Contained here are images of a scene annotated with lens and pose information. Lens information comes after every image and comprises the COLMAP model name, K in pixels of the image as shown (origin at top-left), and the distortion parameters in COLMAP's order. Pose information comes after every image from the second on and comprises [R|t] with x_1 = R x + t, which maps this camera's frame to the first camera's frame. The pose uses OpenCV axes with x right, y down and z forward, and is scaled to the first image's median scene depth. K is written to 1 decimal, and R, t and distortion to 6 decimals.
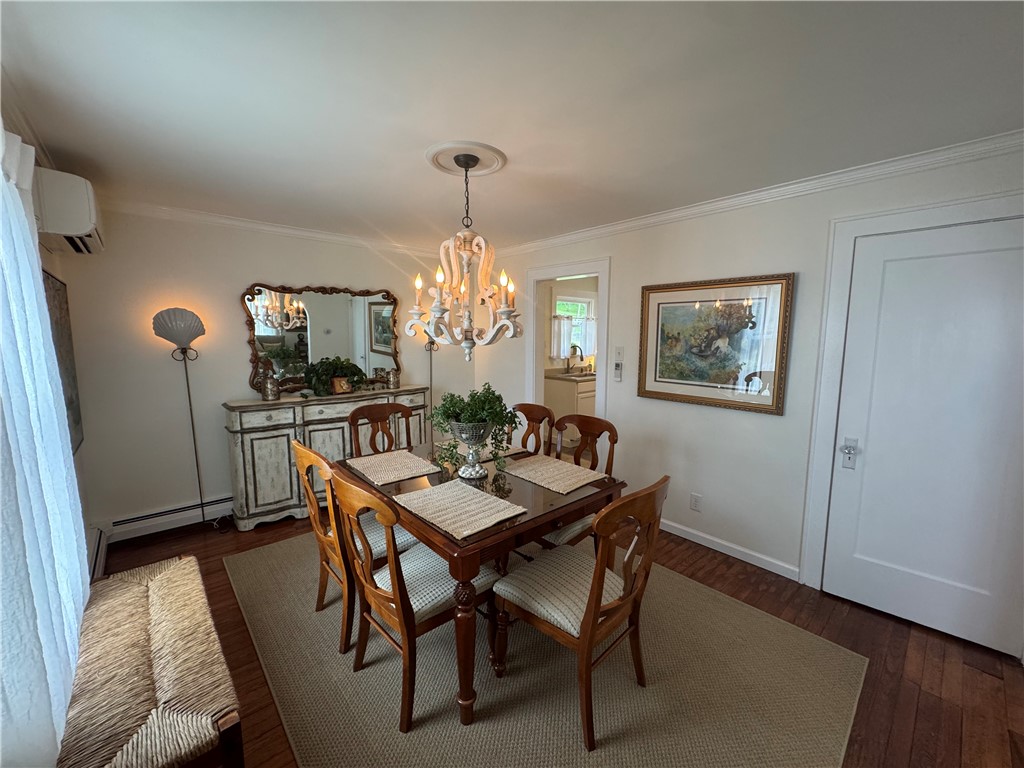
lens RADIAL K [[408.2, 0, 510.6], [0, 408.2, 387.6], [0, 0, 1]] dist [0.000523, -0.000014]
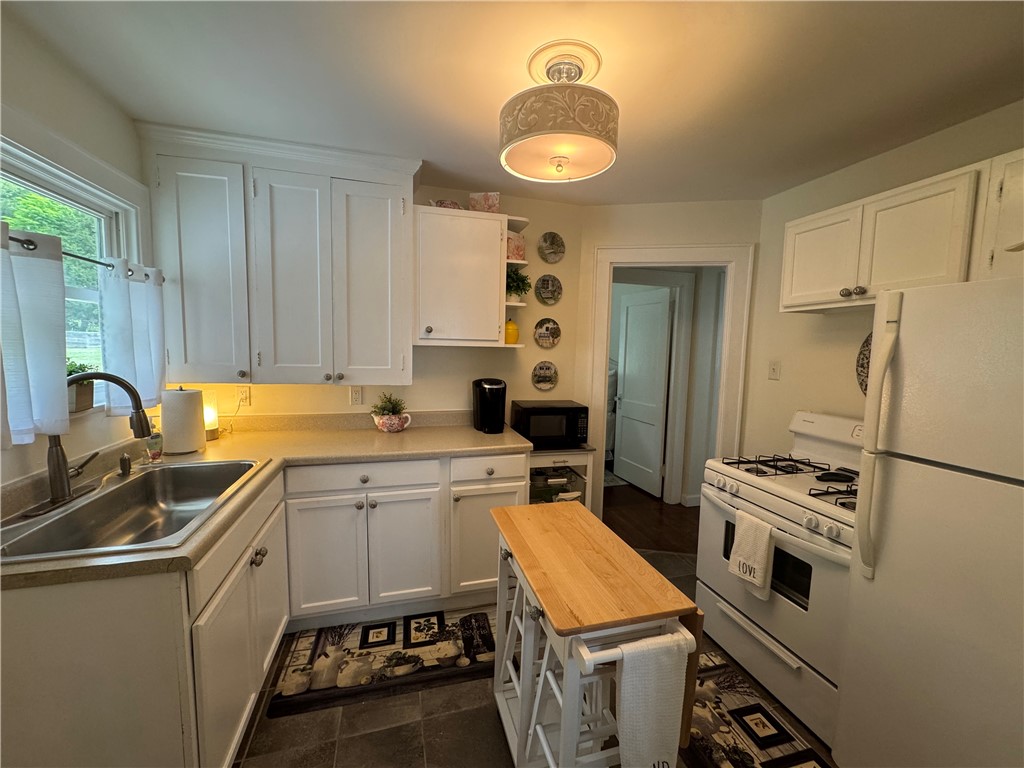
lens RADIAL K [[408.2, 0, 510.1], [0, 408.2, 382.0], [0, 0, 1]] dist [0.000523, -0.000014]
pose [[0.449229, -0.079888, 0.889838, 0.059144], [0.094359, 0.994666, 0.041663, -0.085889], [-0.888420, 0.065248, 0.454371, 0.685167]]
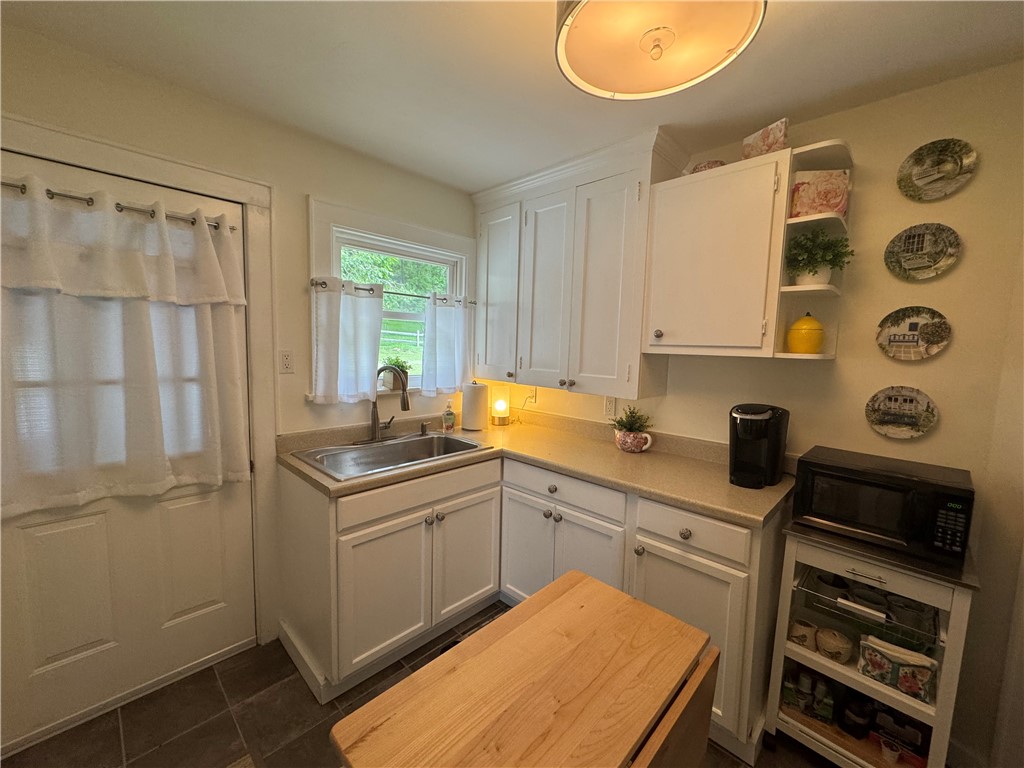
lens RADIAL K [[408.2, 0, 513.2], [0, 408.2, 382.6], [0, 0, 1]] dist [0.000523, -0.000014]
pose [[0.997603, 0.013481, 0.067871, 0.241432], [-0.011205, 0.999366, -0.033806, -0.077338], [-0.068283, 0.032965, 0.997121, 0.623748]]
